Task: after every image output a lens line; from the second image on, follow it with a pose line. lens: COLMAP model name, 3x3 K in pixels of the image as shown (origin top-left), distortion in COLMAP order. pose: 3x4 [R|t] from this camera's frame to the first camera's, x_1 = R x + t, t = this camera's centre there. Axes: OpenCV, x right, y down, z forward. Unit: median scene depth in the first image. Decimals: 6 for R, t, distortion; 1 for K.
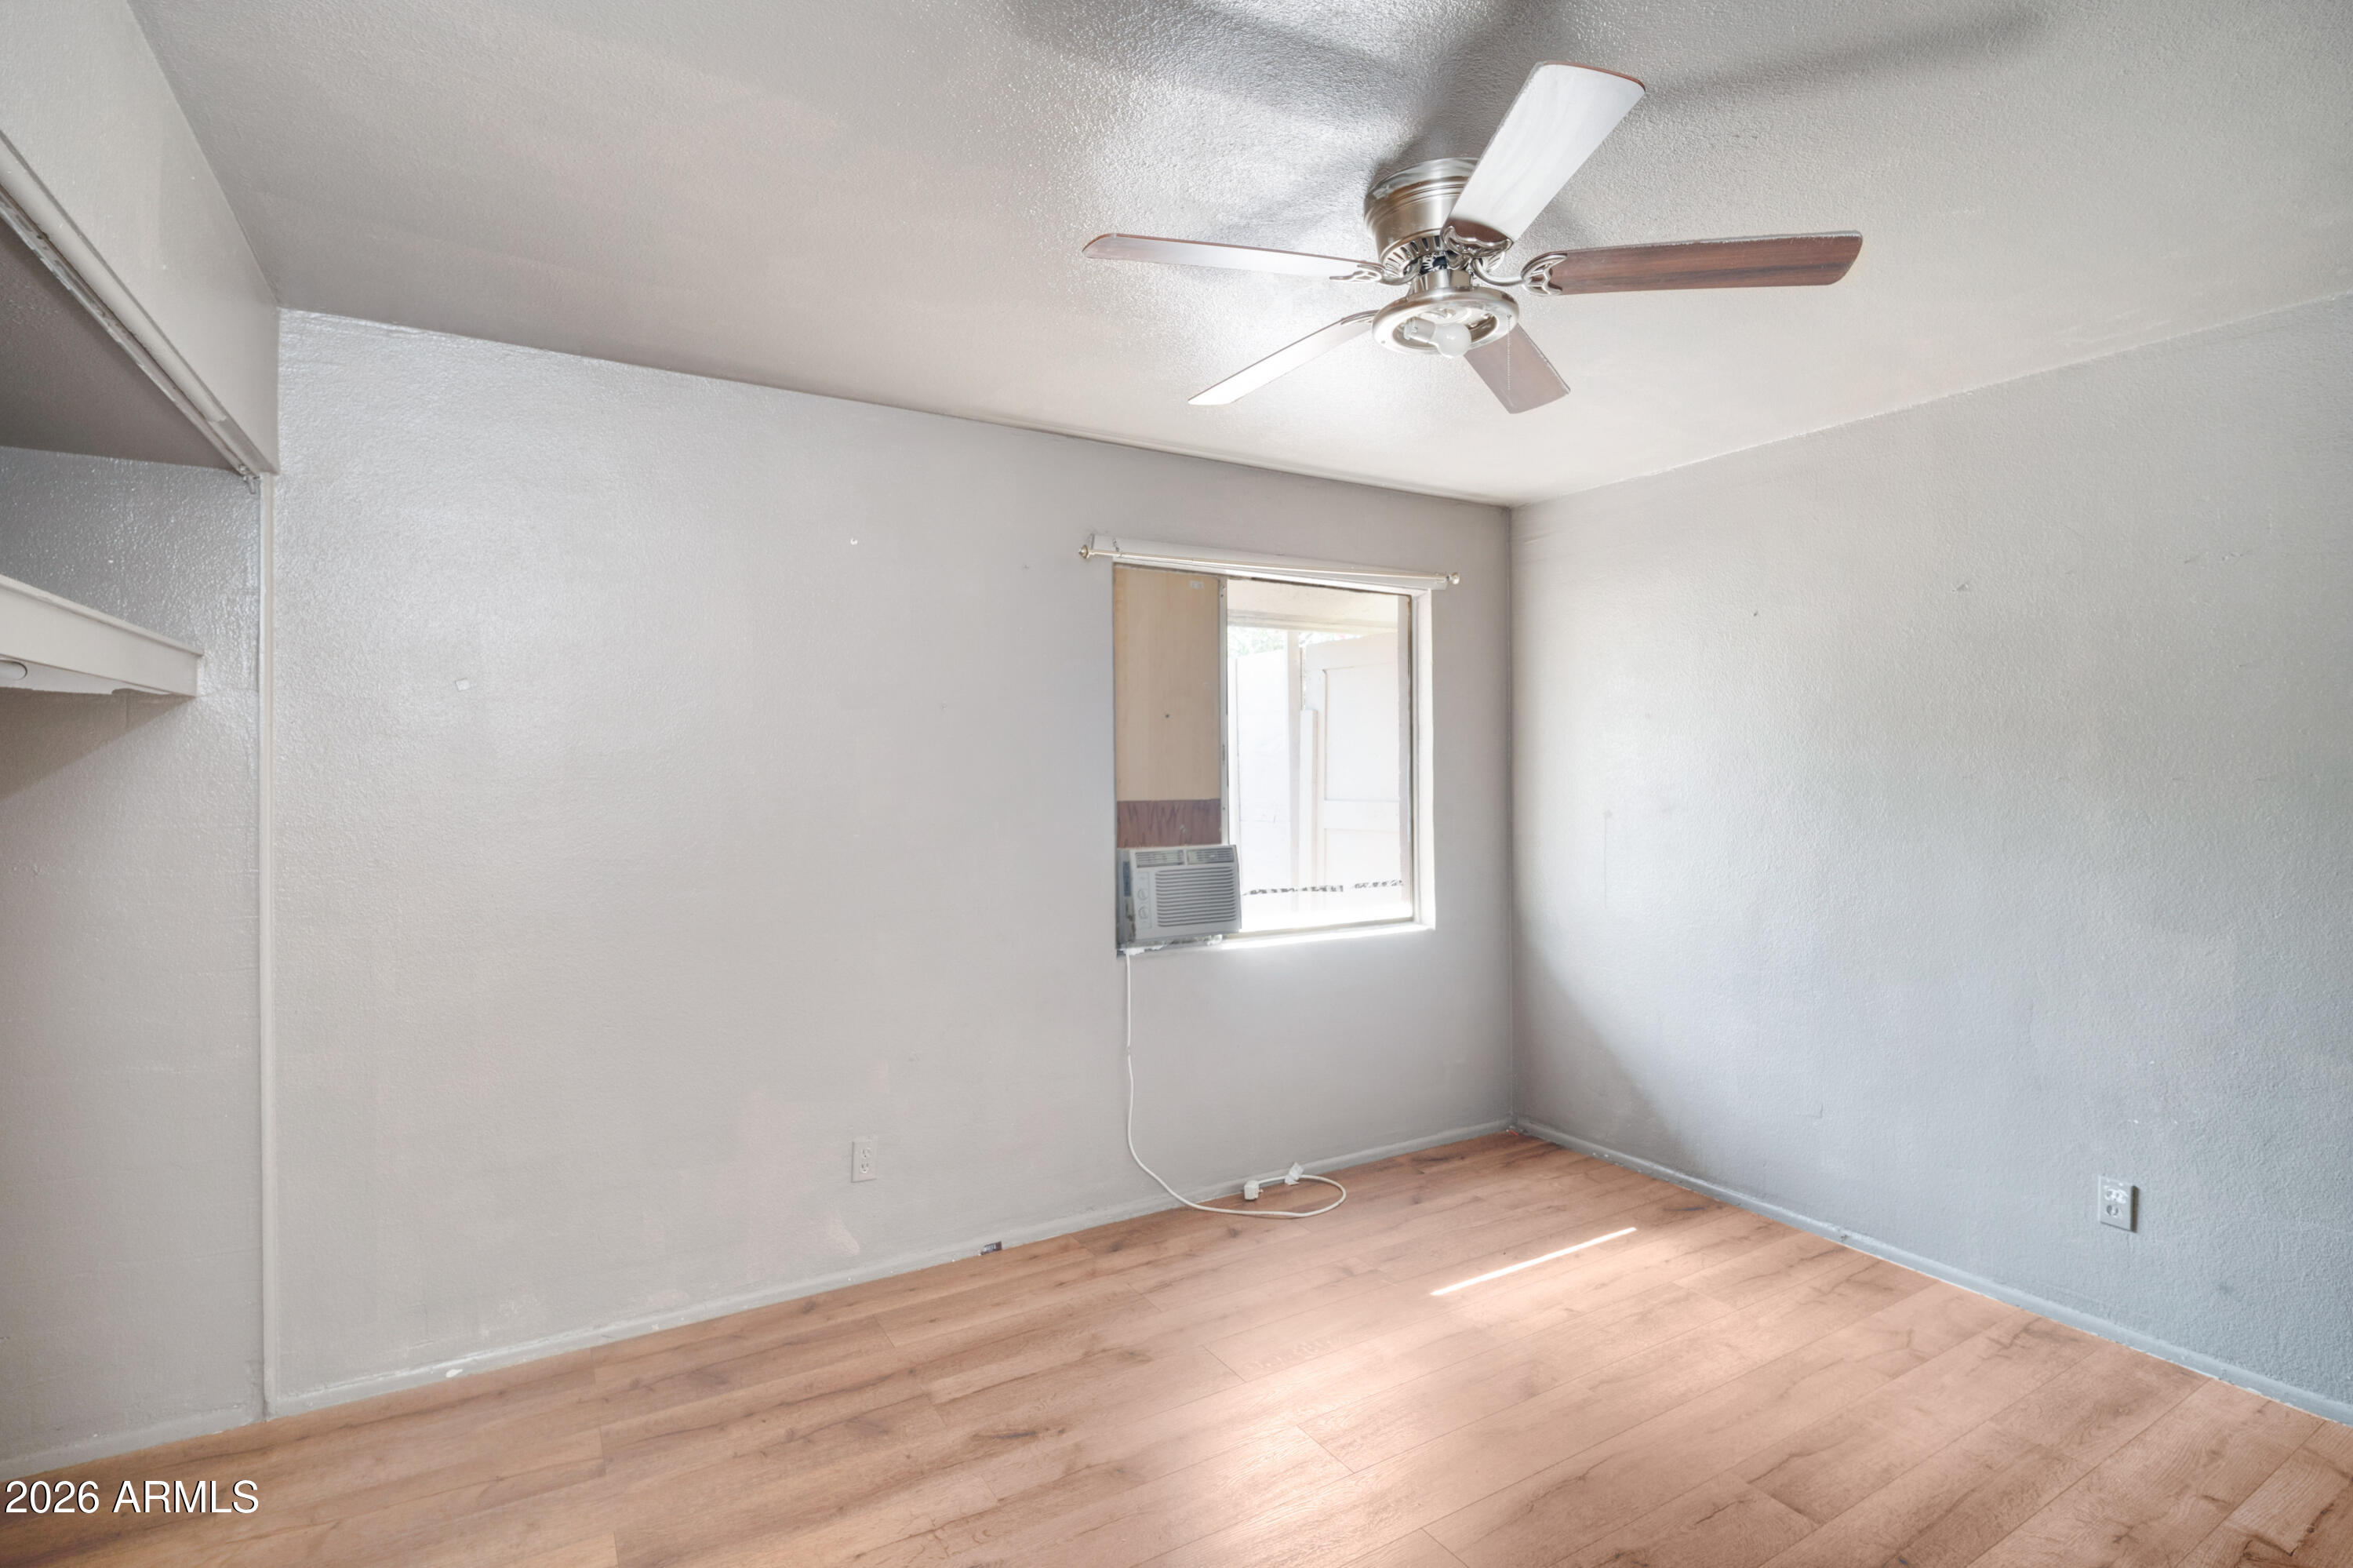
lens RADIAL K [[1103.6, 0, 1171.1], [0, 1103.6, 770.9], [0, 0, 1]] dist [-0.008427, -0.000977]
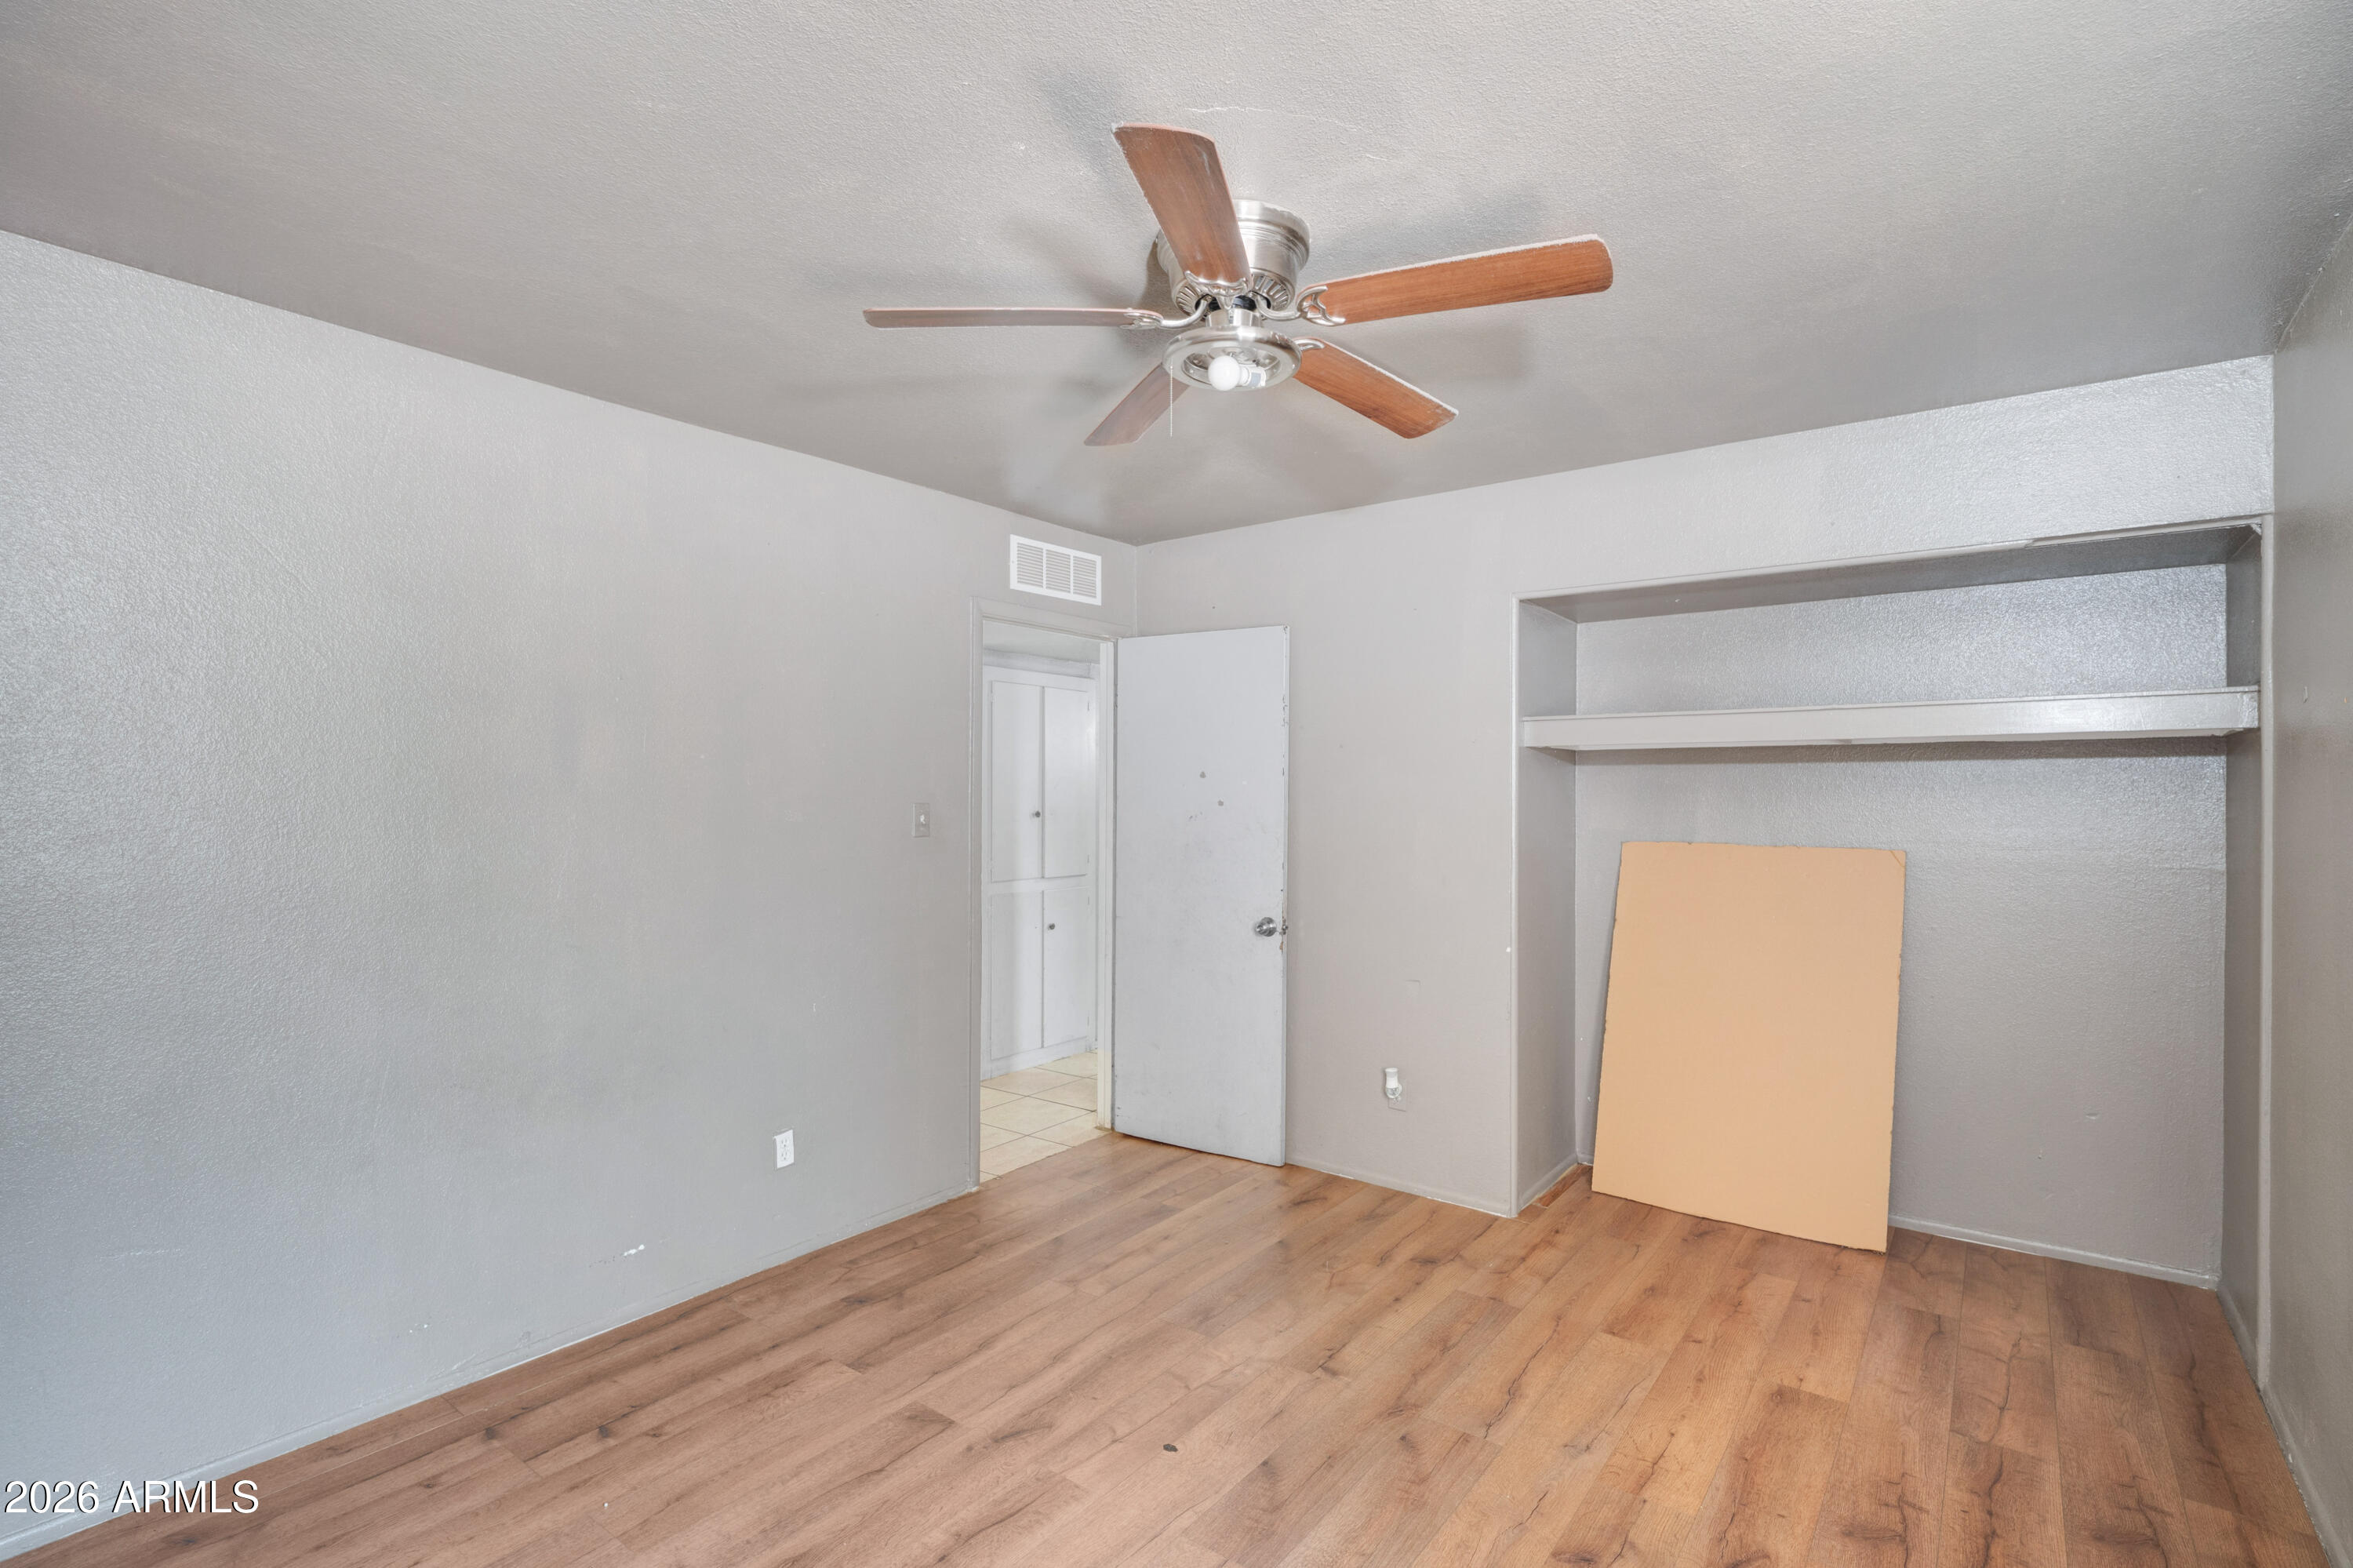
lens RADIAL K [[1103.6, 0, 1178.4], [0, 1103.6, 792.6], [0, 0, 1]] dist [-0.008427, -0.000977]
pose [[-0.928253, -0.001147, -0.371947, 0.570897], [0.001036, 0.999983, -0.005669, 0.007326], [0.371948, -0.005648, -0.928236, 1.624241]]
